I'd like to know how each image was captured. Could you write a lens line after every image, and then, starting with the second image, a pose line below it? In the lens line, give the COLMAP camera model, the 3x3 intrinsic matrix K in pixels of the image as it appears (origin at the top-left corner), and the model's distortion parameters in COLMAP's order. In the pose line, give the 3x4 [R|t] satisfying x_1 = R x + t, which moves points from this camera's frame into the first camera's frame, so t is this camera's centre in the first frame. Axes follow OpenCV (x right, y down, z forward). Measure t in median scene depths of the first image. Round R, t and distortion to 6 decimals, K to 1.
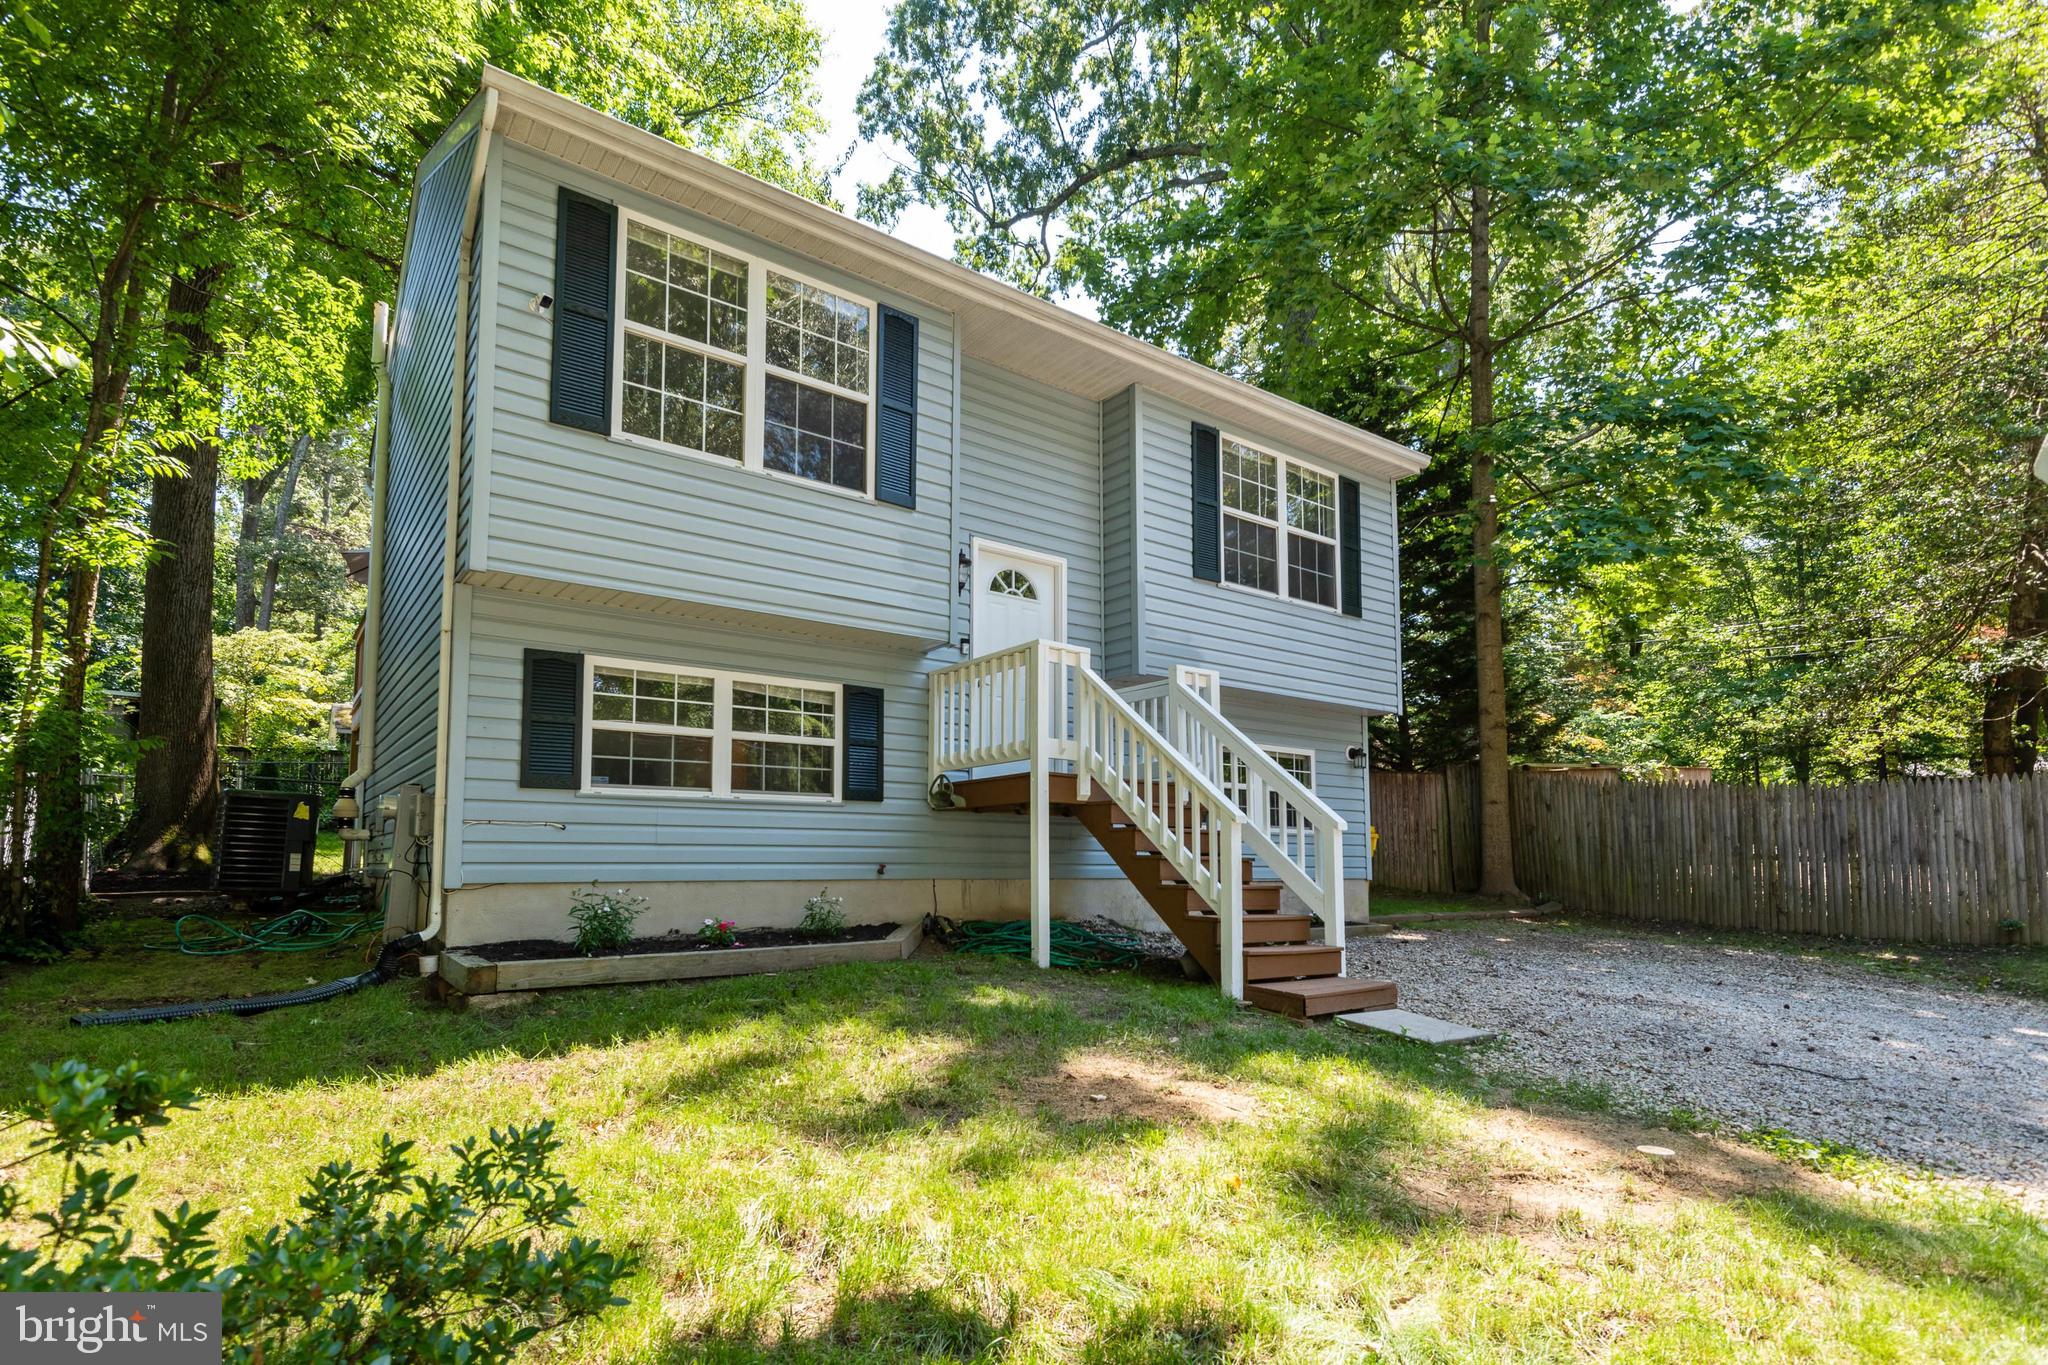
lens RADIAL K [[1015.6, 0, 1025.0], [0, 1015.6, 786.7], [0, 0, 1]] dist [0.036987, -0.037260]
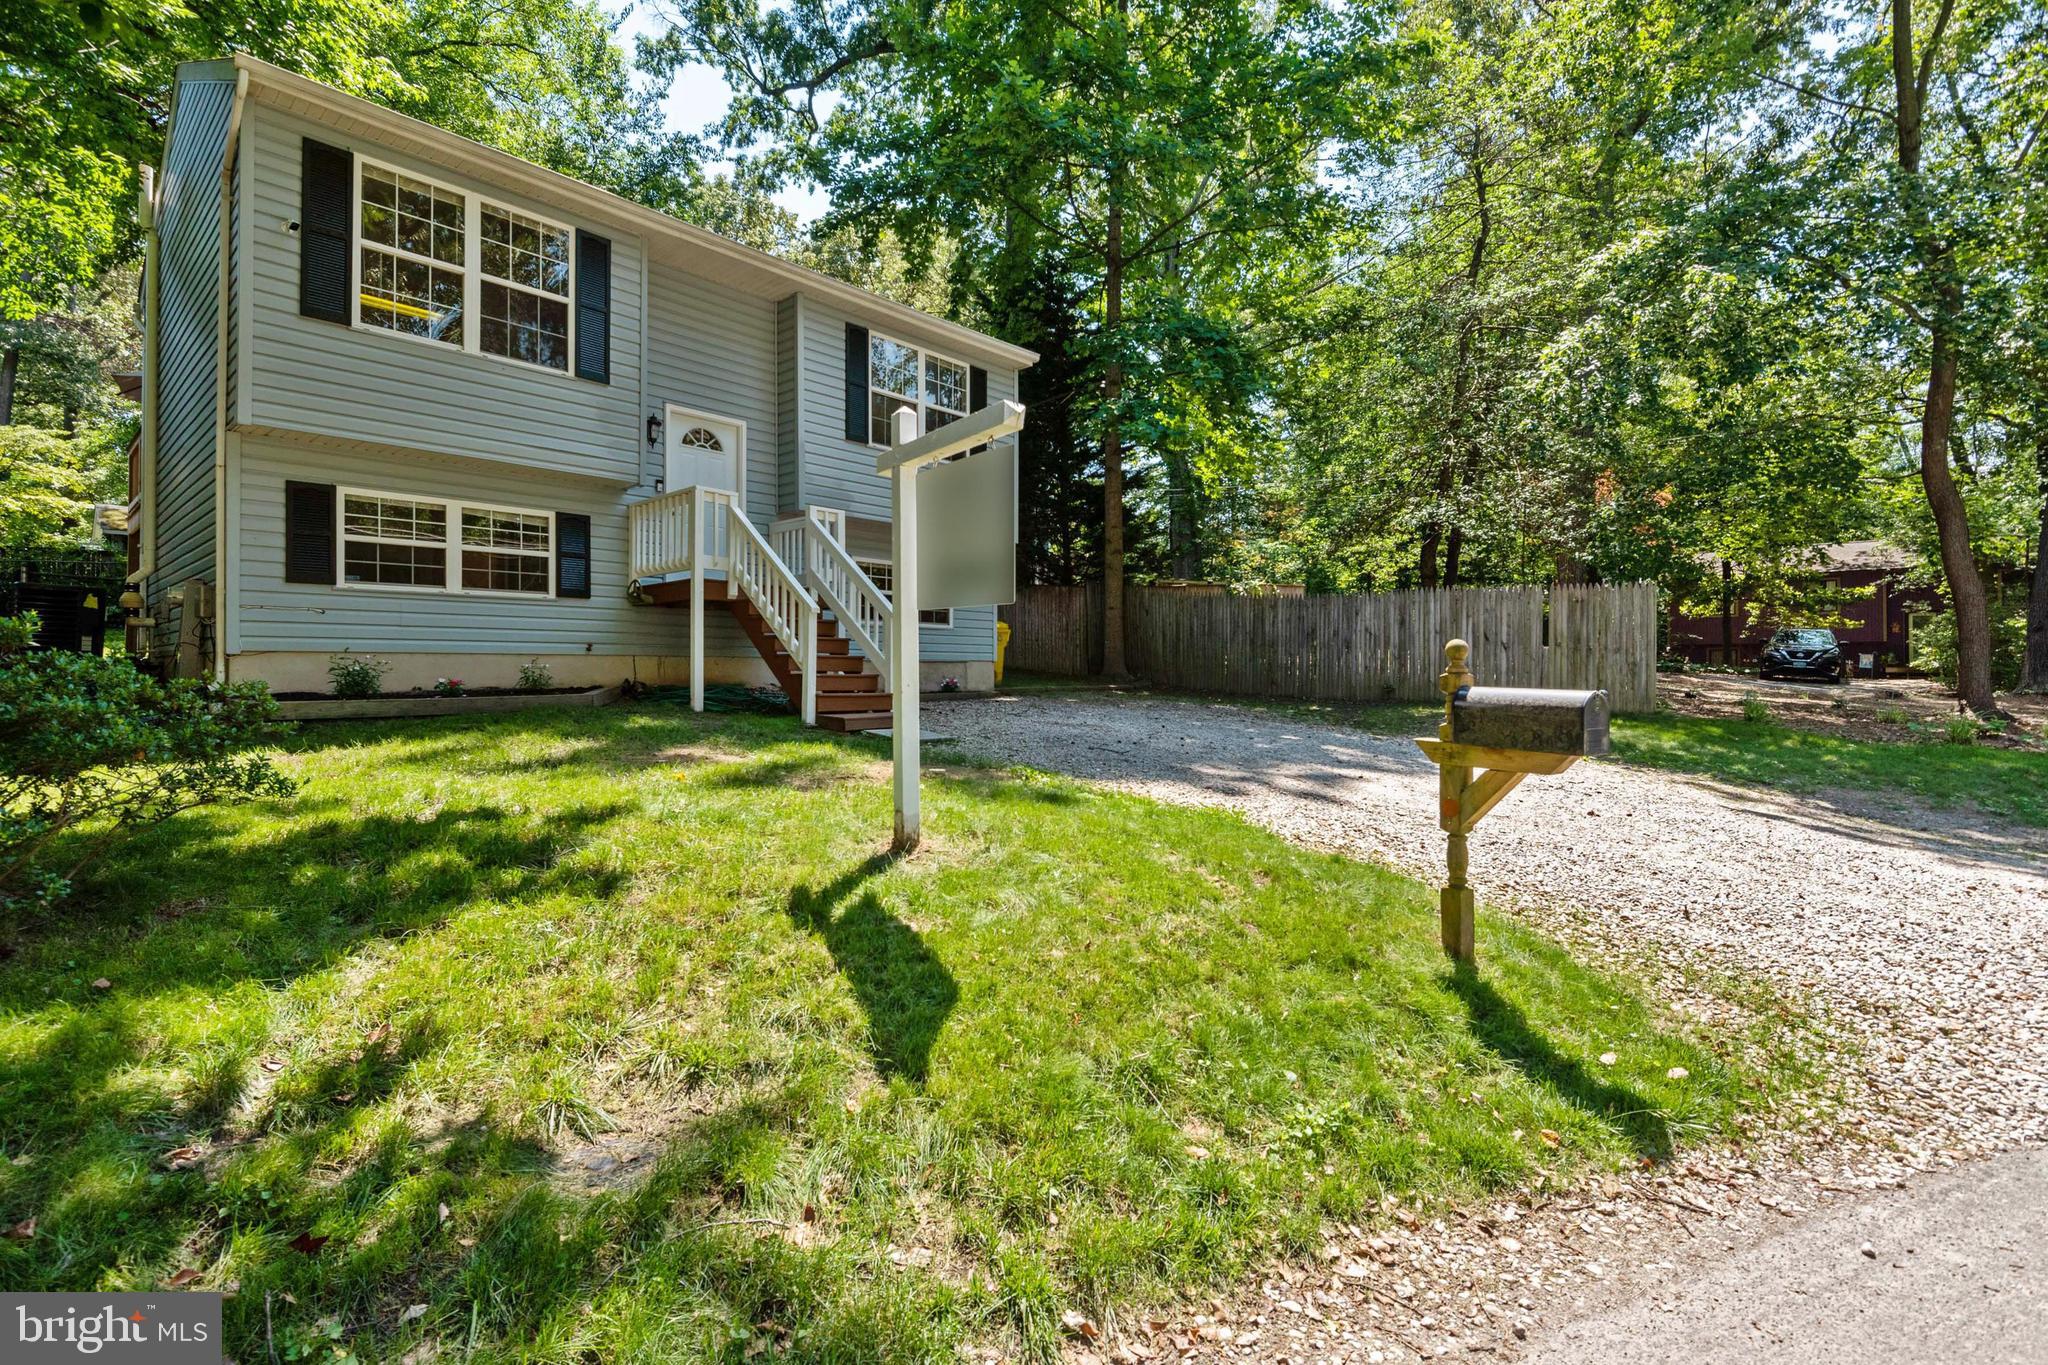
lens RADIAL K [[943.1, 0, 1027.7], [0, 943.1, 664.3], [0, 0, 1]] dist [0.012770, -0.007529]
pose [[0.982570, 0.002412, 0.185875, 0.187865], [-0.014711, 0.997789, 0.064819, 0.010252], [-0.185308, -0.066424, 0.980433, -0.332646]]
